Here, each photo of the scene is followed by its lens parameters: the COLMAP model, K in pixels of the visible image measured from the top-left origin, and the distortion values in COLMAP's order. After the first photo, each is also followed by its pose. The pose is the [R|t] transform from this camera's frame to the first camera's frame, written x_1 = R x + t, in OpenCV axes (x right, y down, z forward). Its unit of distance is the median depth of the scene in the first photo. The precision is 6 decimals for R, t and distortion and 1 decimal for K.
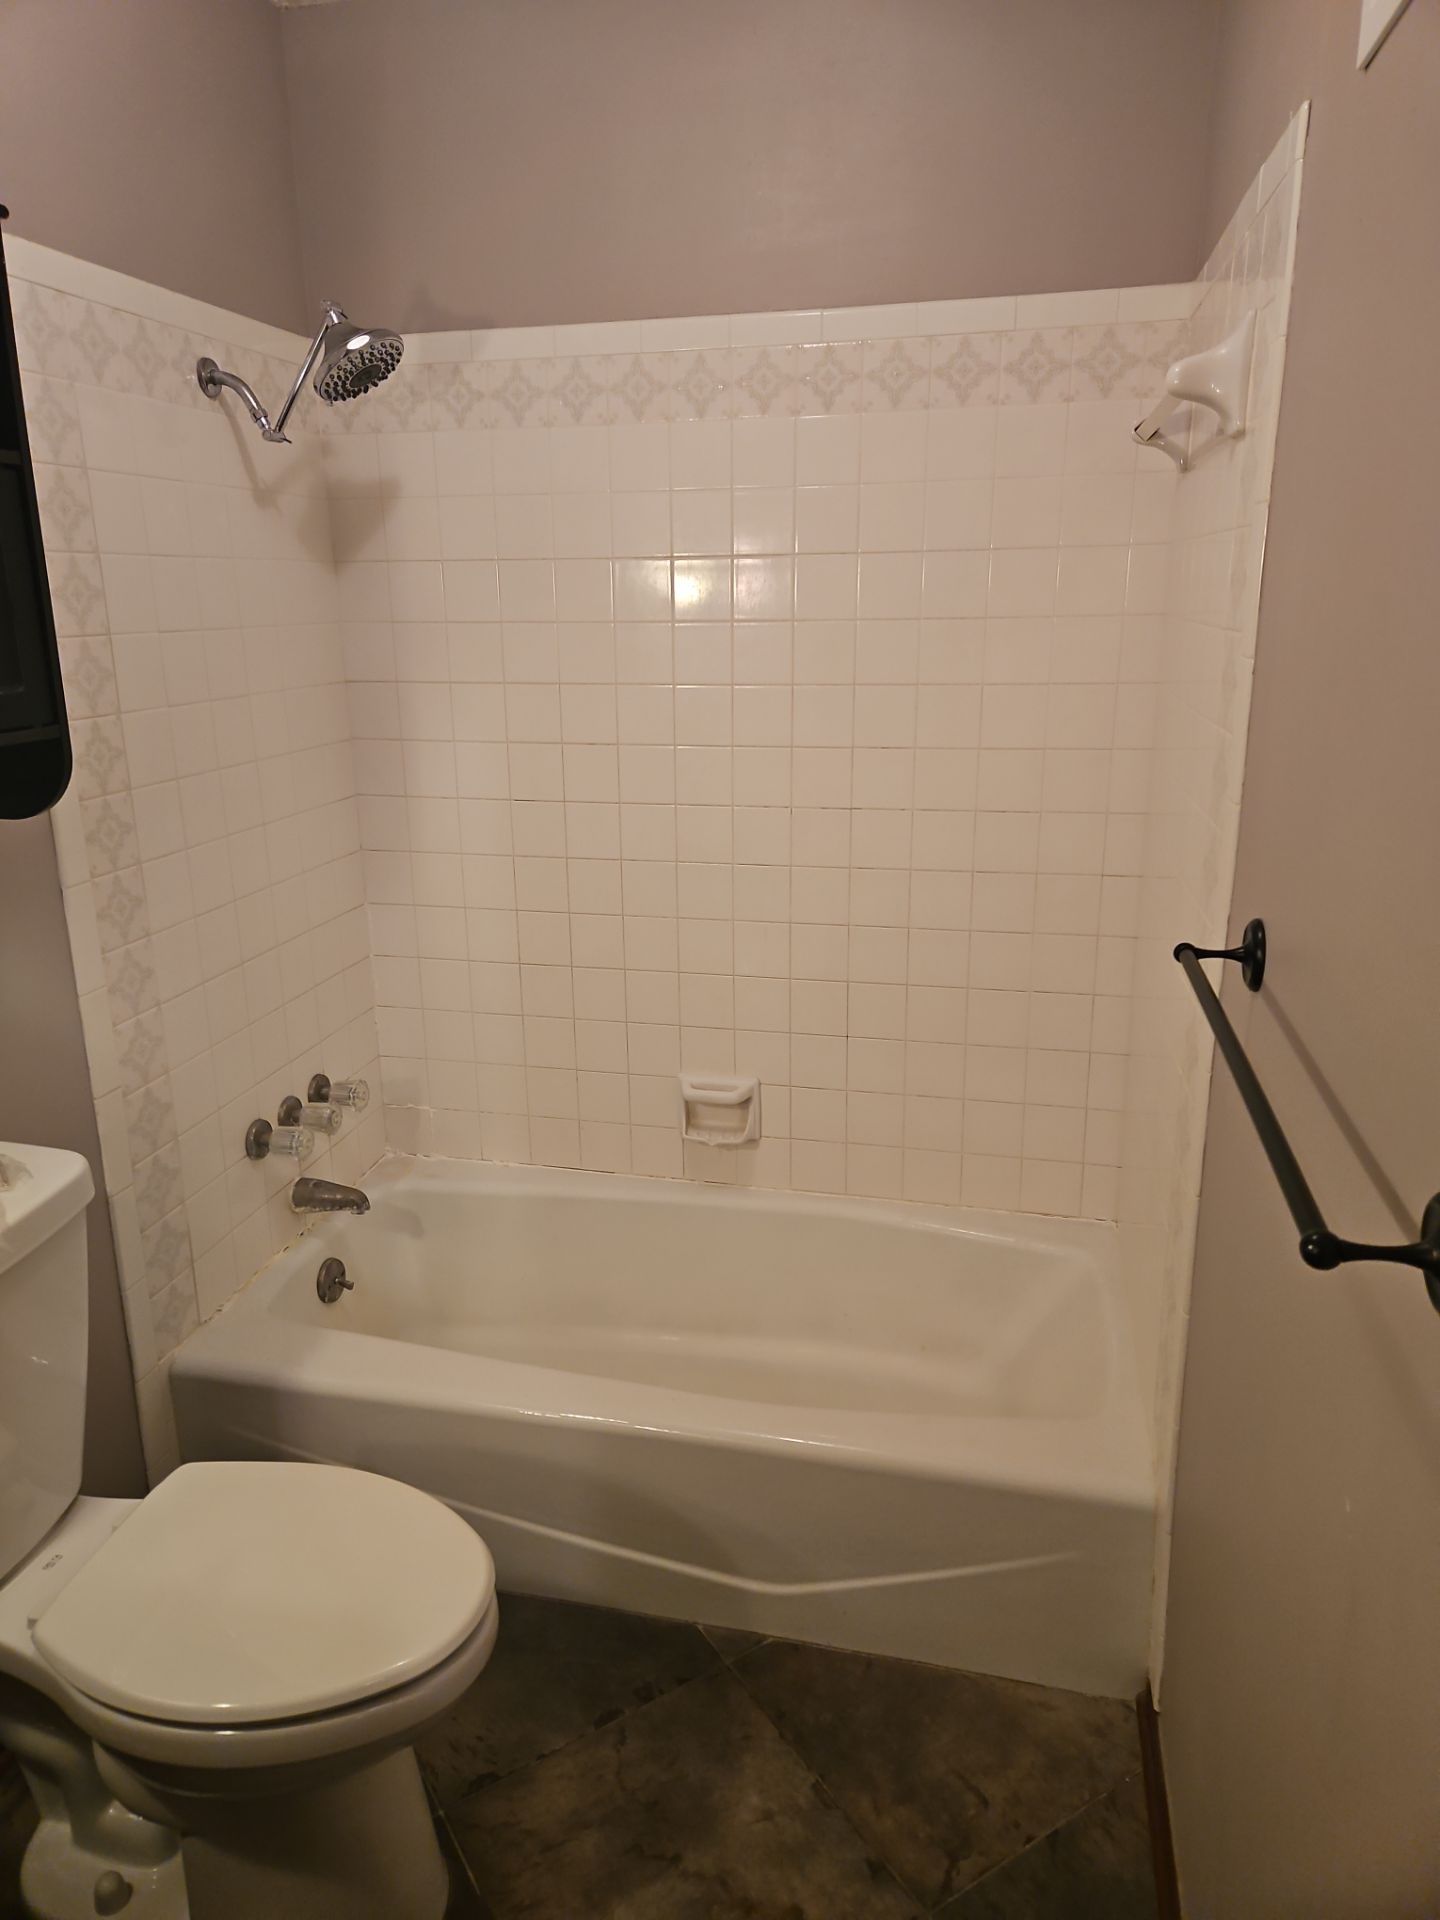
lens RADIAL K [[1276.1, 0, 703.7], [0, 1276.1, 932.8], [0, 0, 1]] dist [0.076303, -0.063551]
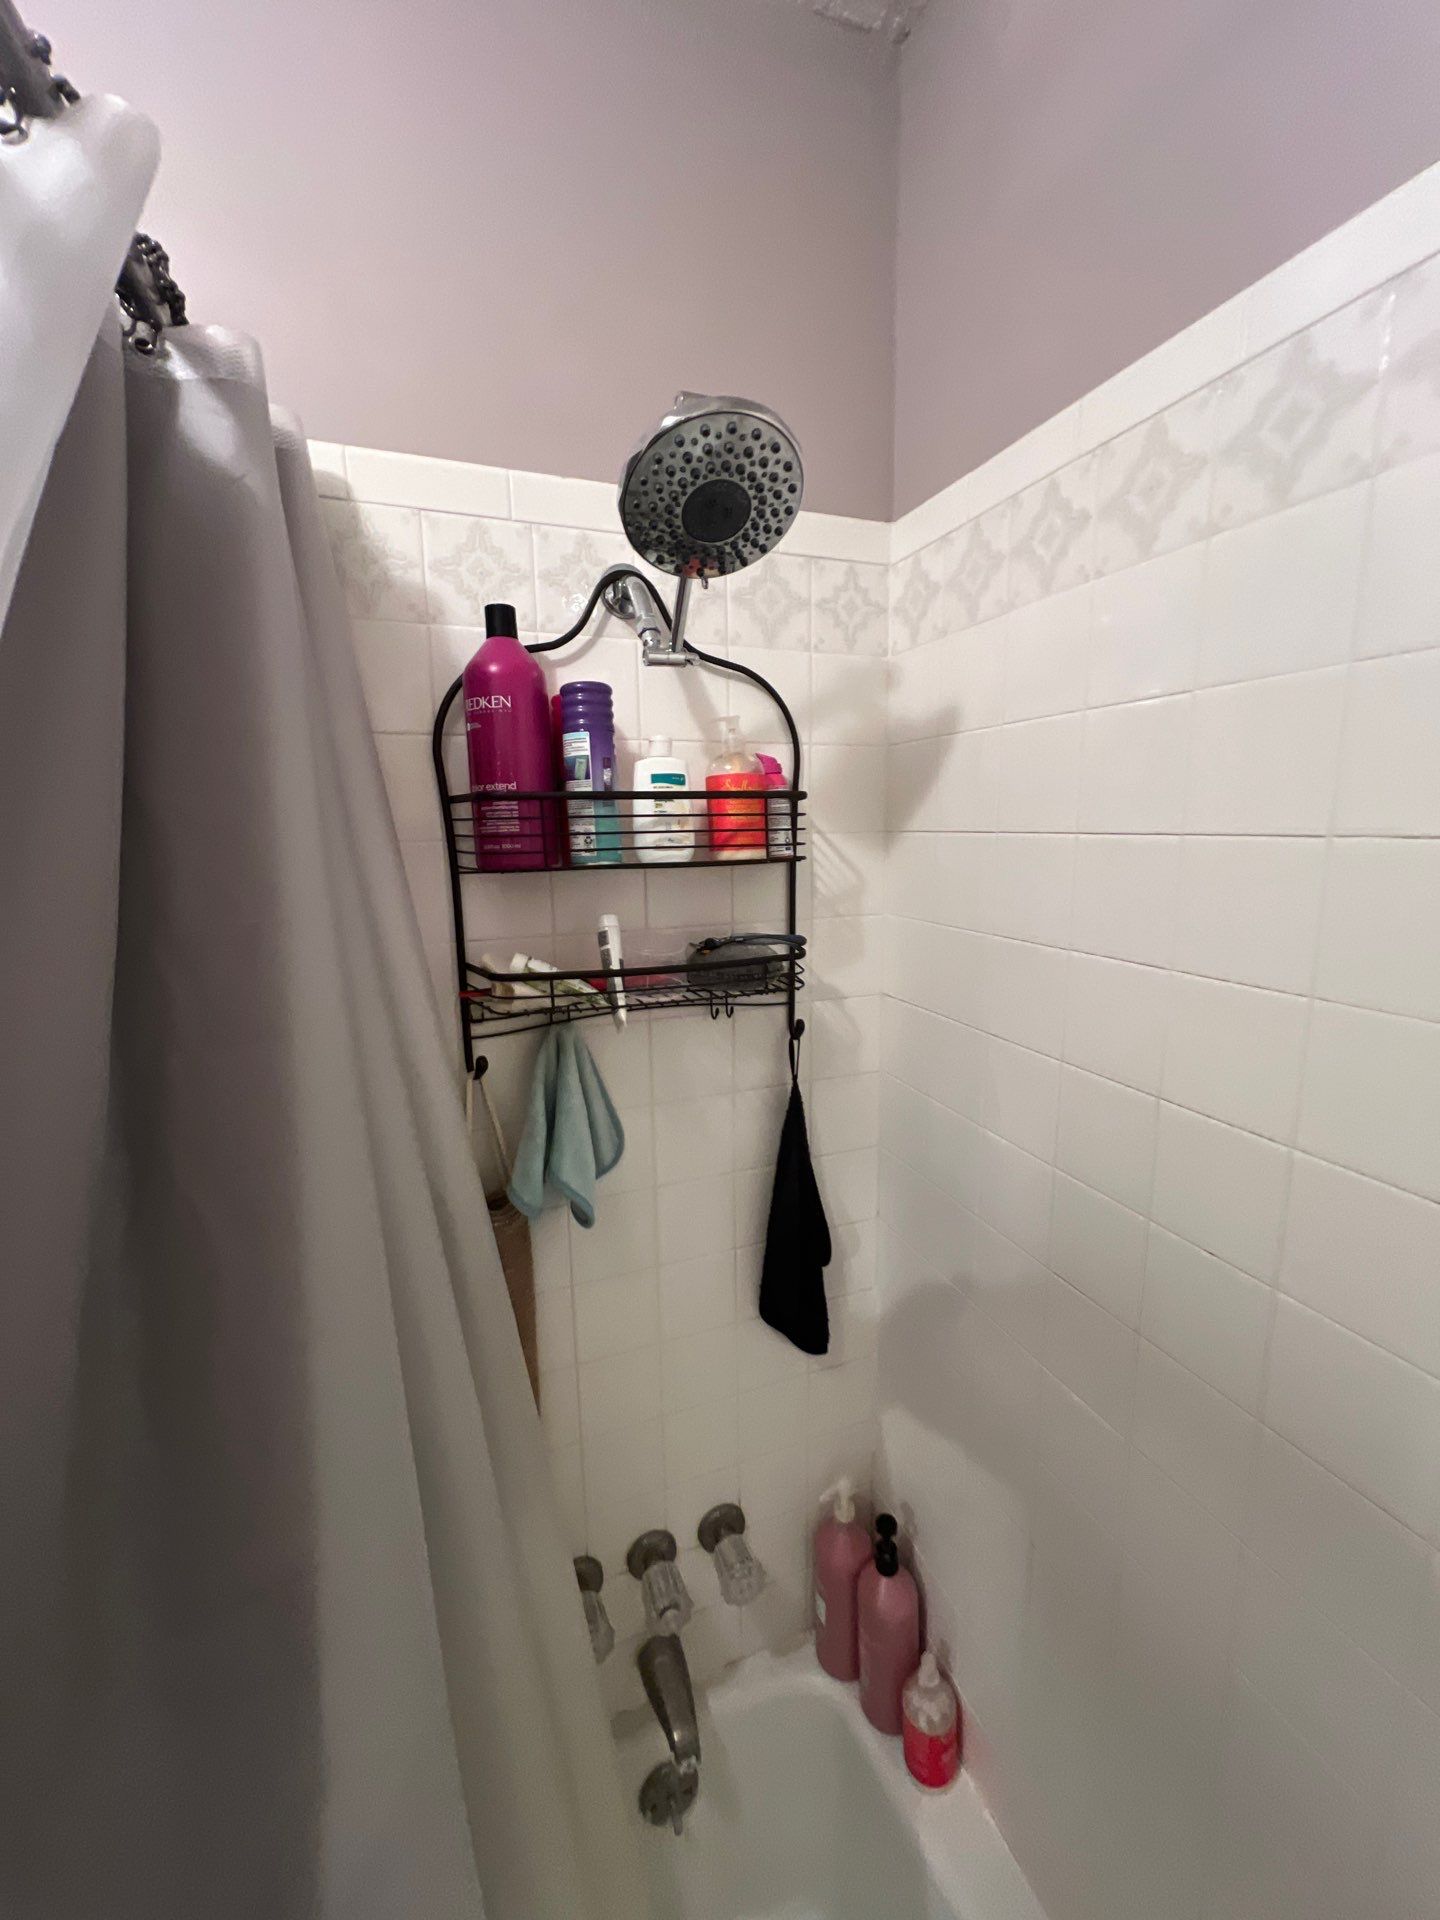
lens RADIAL K [[767.1, 0, 726.3], [0, 767.1, 950.9], [0, 0, 1]] dist [-0.002662, 0.001265]
pose [[0.562508, 0.149367, -0.813188, 0.015754], [-0.212422, 0.976639, 0.032450, -0.260135], [0.799038, 0.154486, 0.581096, 0.826642]]
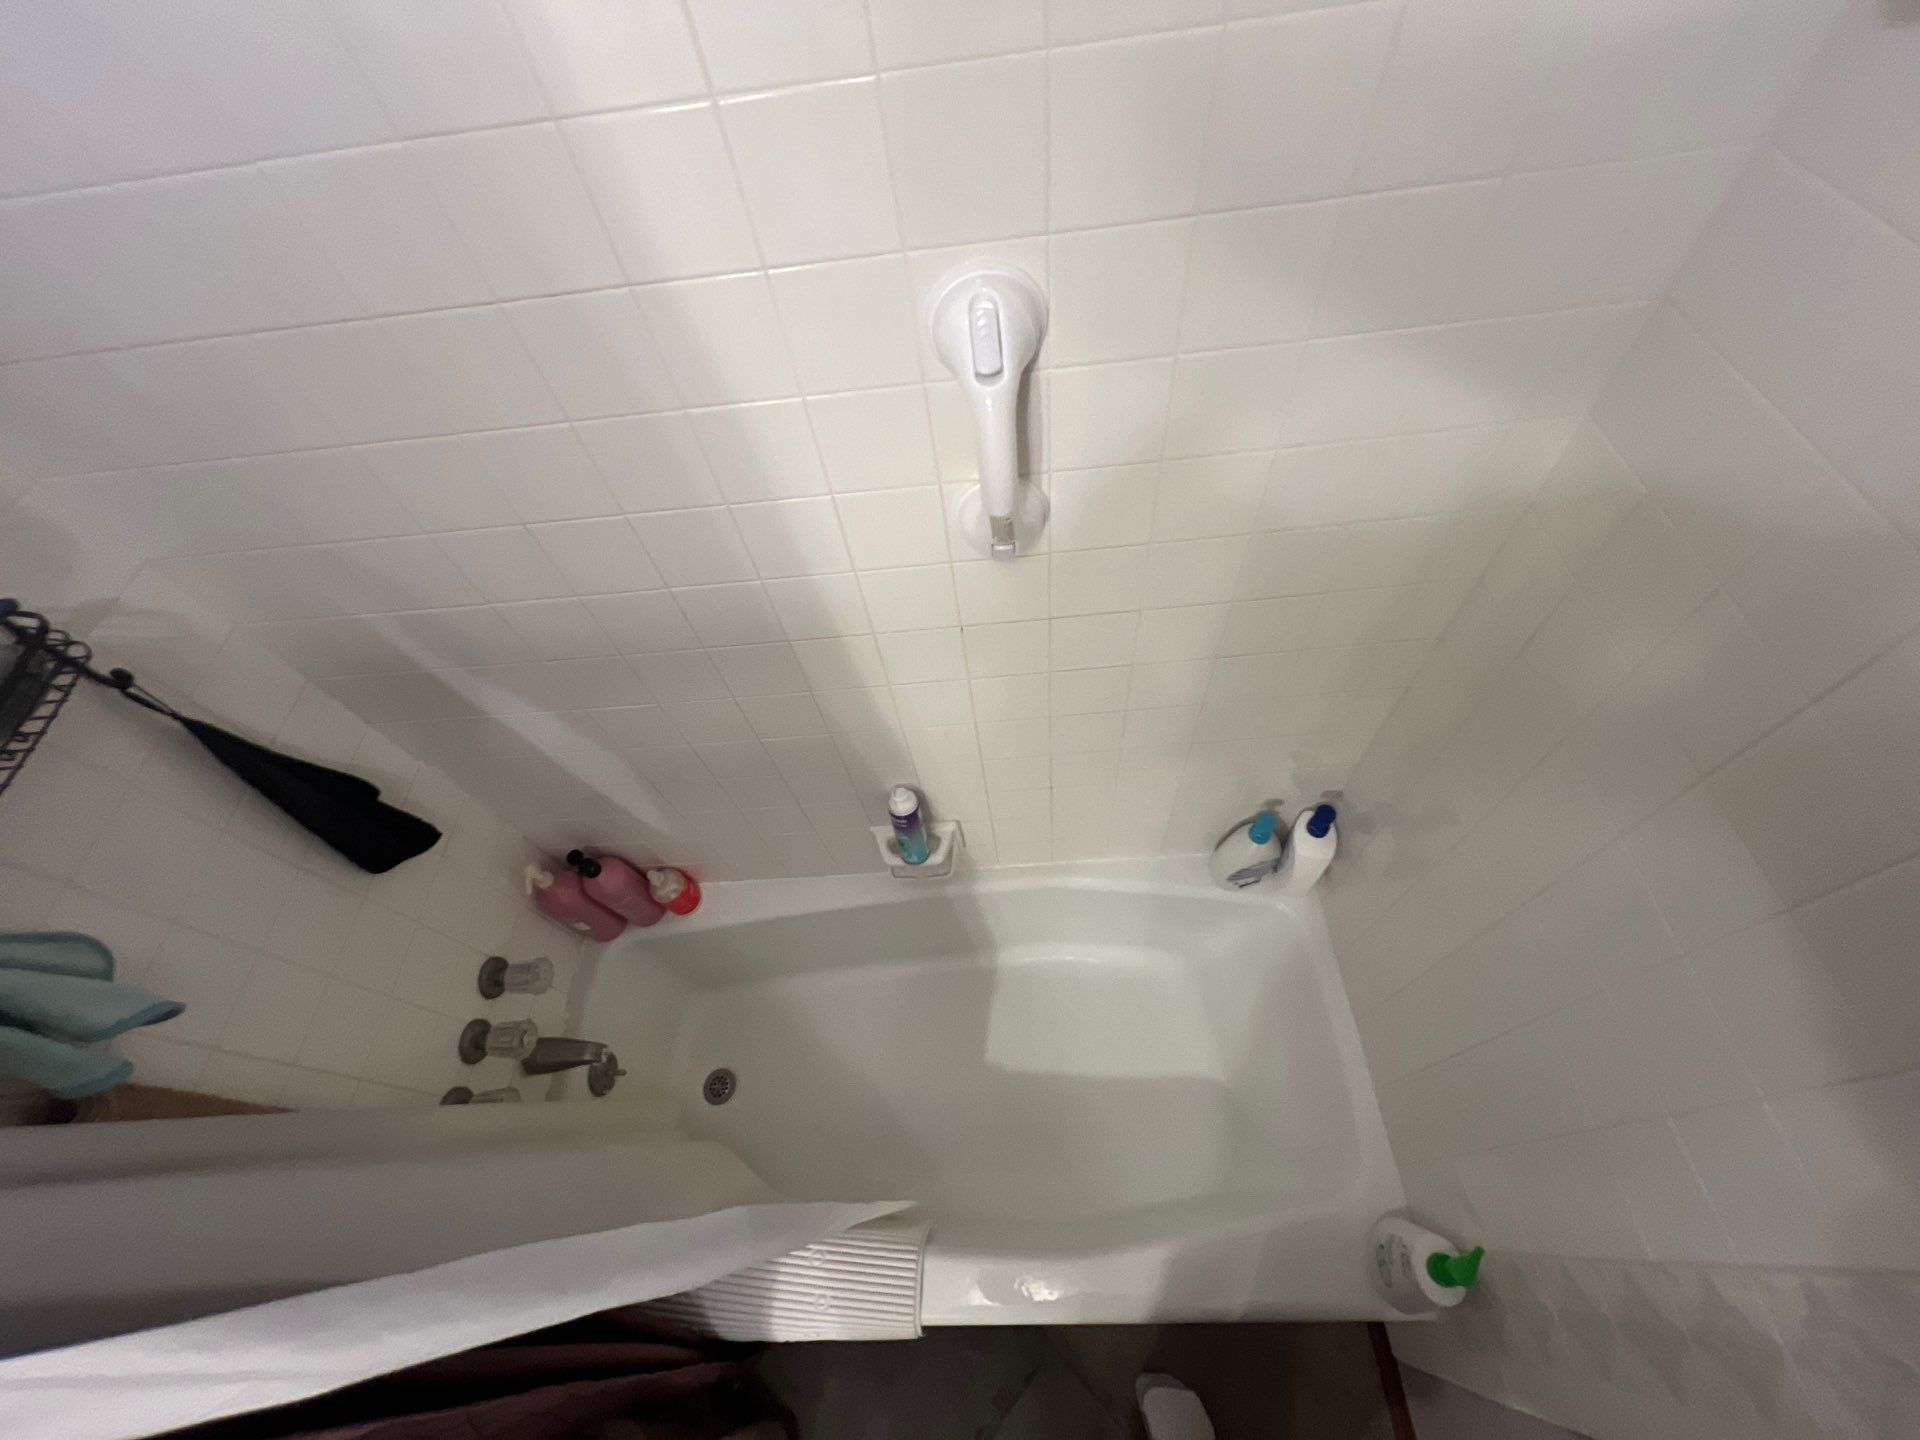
lens RADIAL K [[767.1, 0, 952.8], [0, 767.1, 716.5], [0, 0, 1]] dist [-0.002662, 0.001265]
pose [[0.964407, -0.257264, 0.061106, 0.031569], [0.157126, 0.743430, 0.650094, -0.373995], [-0.212674, -0.617355, 0.757392, 0.759288]]
